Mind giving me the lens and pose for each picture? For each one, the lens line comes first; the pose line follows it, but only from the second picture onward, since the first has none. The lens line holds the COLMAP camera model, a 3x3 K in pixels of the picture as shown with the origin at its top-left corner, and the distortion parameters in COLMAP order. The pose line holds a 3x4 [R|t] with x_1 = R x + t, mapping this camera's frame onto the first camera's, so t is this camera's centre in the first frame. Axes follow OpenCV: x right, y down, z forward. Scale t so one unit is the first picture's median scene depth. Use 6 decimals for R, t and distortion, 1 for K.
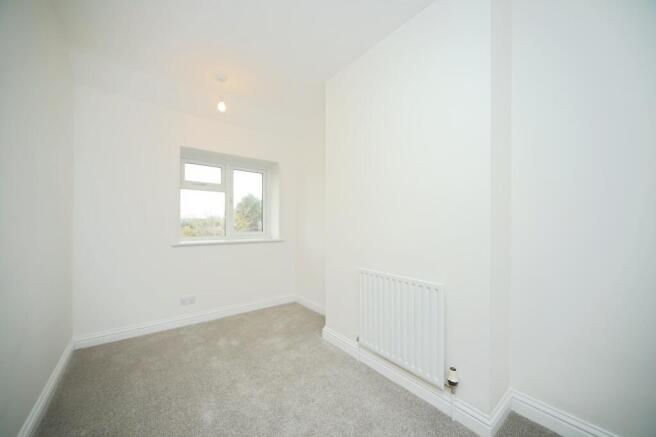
lens RADIAL K [[239.6, 0, 328.0], [0, 239.6, 218.5], [0, 0, 1]] dist [-0.001488, -0.000094]
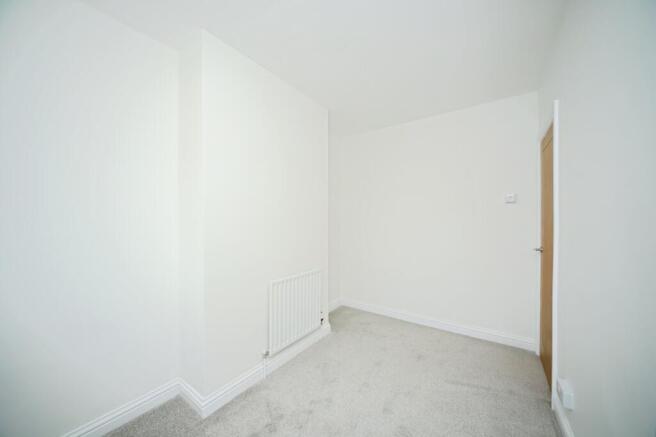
lens RADIAL K [[239.6, 0, 328.0], [0, 239.6, 218.5], [0, 0, 1]] dist [-0.001488, -0.000094]
pose [[-0.280002, -0.003761, 0.959992, -0.238608], [-0.029955, 0.999540, -0.004821, -0.015245], [-0.959532, -0.030107, -0.279986, 0.283597]]
